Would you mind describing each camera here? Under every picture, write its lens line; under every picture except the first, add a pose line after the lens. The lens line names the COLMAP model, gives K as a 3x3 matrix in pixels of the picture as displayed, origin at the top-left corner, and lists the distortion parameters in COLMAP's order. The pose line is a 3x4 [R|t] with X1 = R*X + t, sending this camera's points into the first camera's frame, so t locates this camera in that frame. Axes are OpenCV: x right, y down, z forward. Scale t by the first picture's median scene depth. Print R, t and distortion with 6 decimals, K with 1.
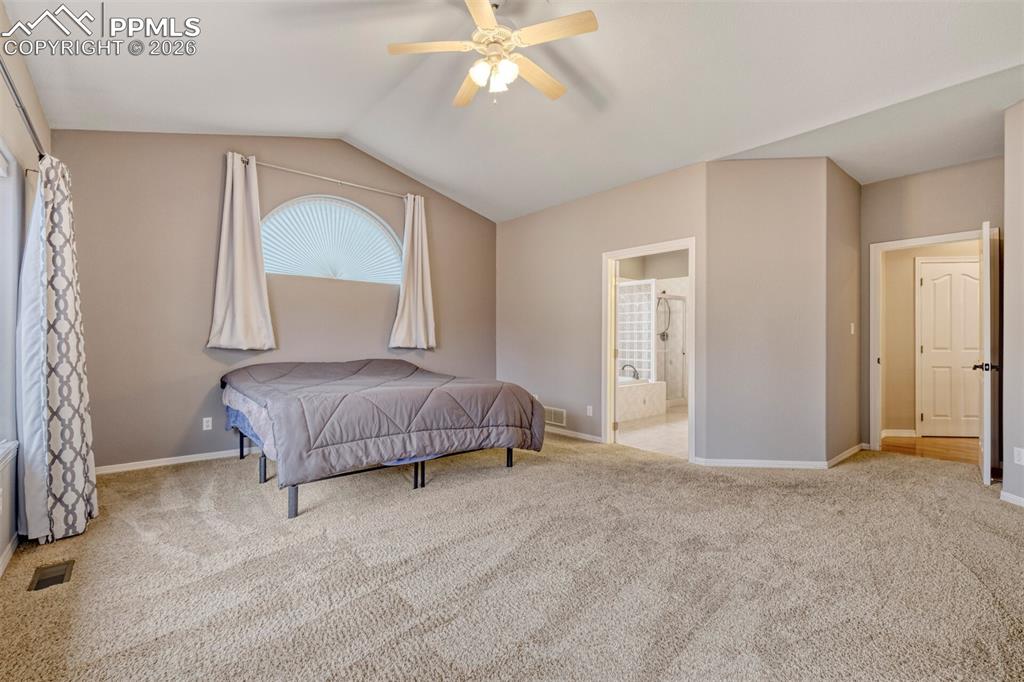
lens RADIAL K [[453.6, 0, 516.8], [0, 453.6, 338.5], [0, 0, 1]] dist [-0.002072, -0.000668]
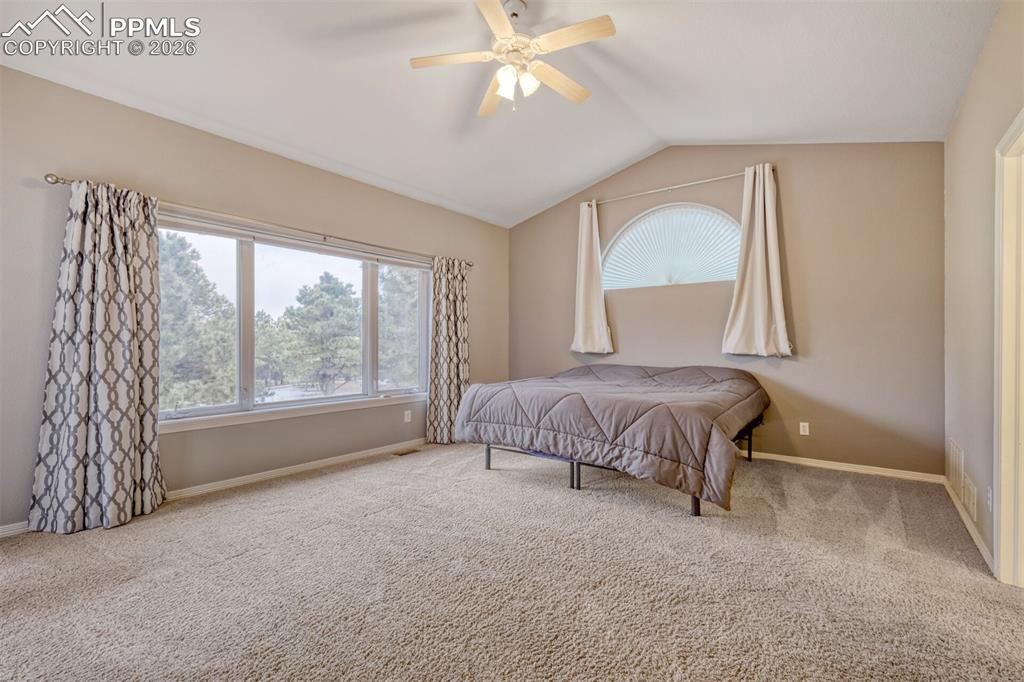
lens RADIAL K [[453.6, 0, 515.8], [0, 453.6, 346.8], [0, 0, 1]] dist [-0.002072, -0.000668]
pose [[0.214158, -0.000135, -0.976799, 0.728559], [0.001305, 0.999999, 0.000148, 0.007919], [0.976798, -0.001306, 0.214158, 0.628924]]
